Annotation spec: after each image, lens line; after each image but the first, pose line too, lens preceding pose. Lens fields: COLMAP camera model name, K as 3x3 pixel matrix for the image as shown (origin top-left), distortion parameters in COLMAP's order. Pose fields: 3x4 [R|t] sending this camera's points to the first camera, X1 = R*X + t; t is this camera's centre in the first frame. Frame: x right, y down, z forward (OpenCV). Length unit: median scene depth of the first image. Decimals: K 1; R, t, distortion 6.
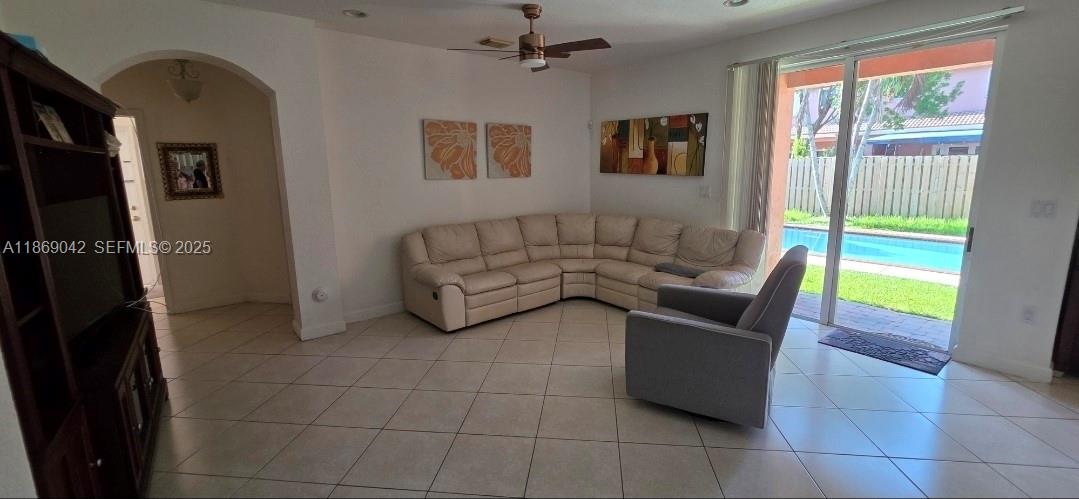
lens RADIAL K [[428.6, 0, 536.3], [0, 428.6, 250.9], [0, 0, 1]] dist [-0.003279, 0.000219]
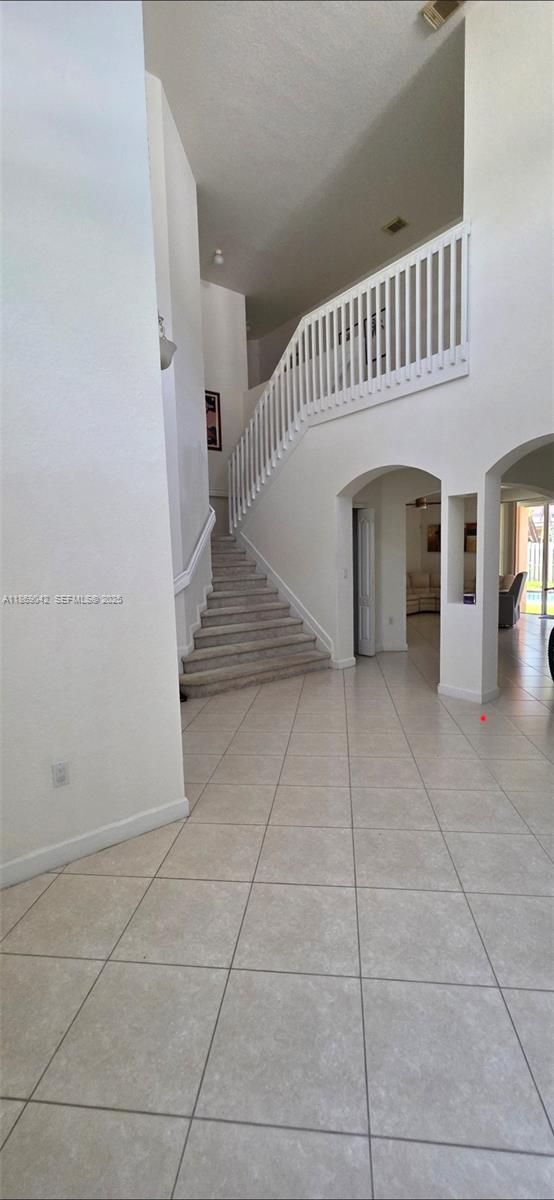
lens RADIAL K [[476.6, 0, 270.5], [0, 476.6, 612.9], [0, 0, 1]] dist [-0.003279, 0.000219]
pose [[0.999426, -0.003551, -0.033695, -0.611189], [0.001078, 0.997322, -0.073133, 0.304711], [0.033865, 0.073055, 0.996753, -1.389988]]
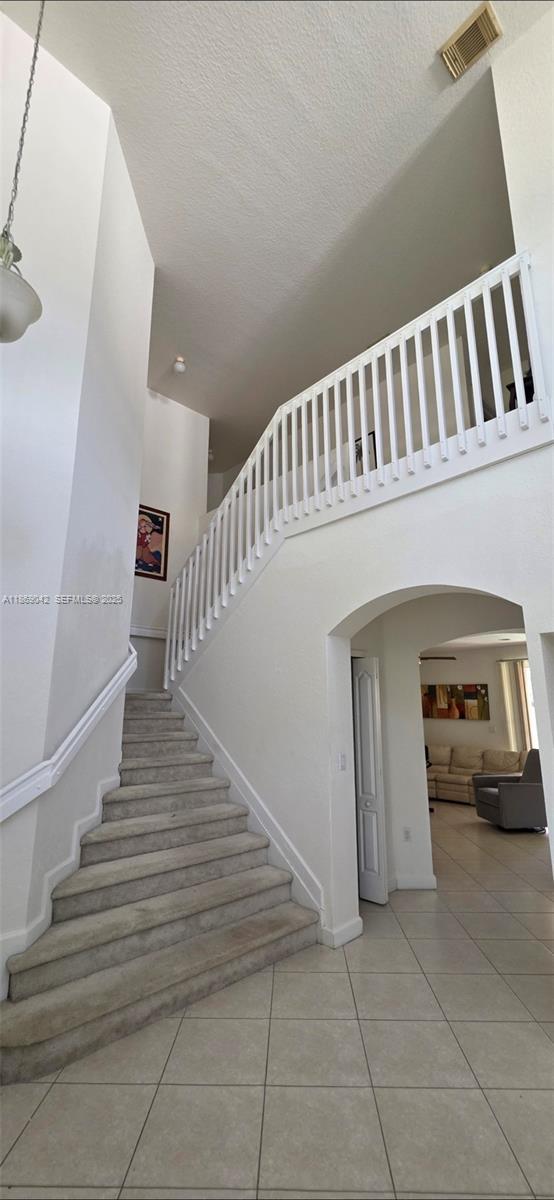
lens RADIAL K [[476.6, 0, 287.1], [0, 476.6, 595.7], [0, 0, 1]] dist [-0.003279, 0.000219]
pose [[0.995840, 0.036044, 0.083691, -0.617390], [0.002528, 0.907162, -0.420774, 0.180888], [-0.091087, 0.419235, 0.903297, -0.890129]]
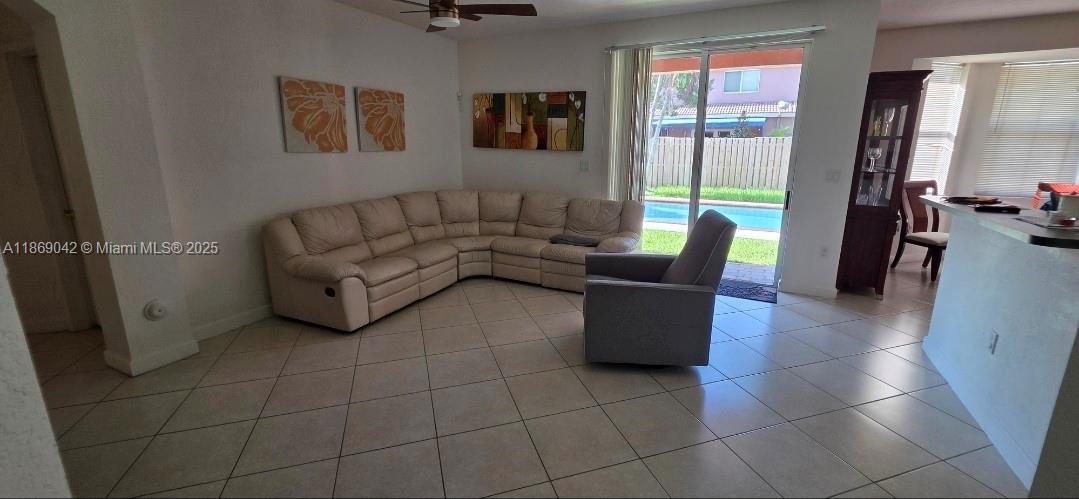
lens RADIAL K [[428.6, 0, 544.9], [0, 428.6, 250.1], [0, 0, 1]] dist [-0.003279, 0.000219]
pose [[0.911248, -0.083874, 0.403226, -0.153715], [0.063283, 0.995932, 0.064147, -0.003485], [-0.406966, -0.032936, 0.912849, 0.053999]]
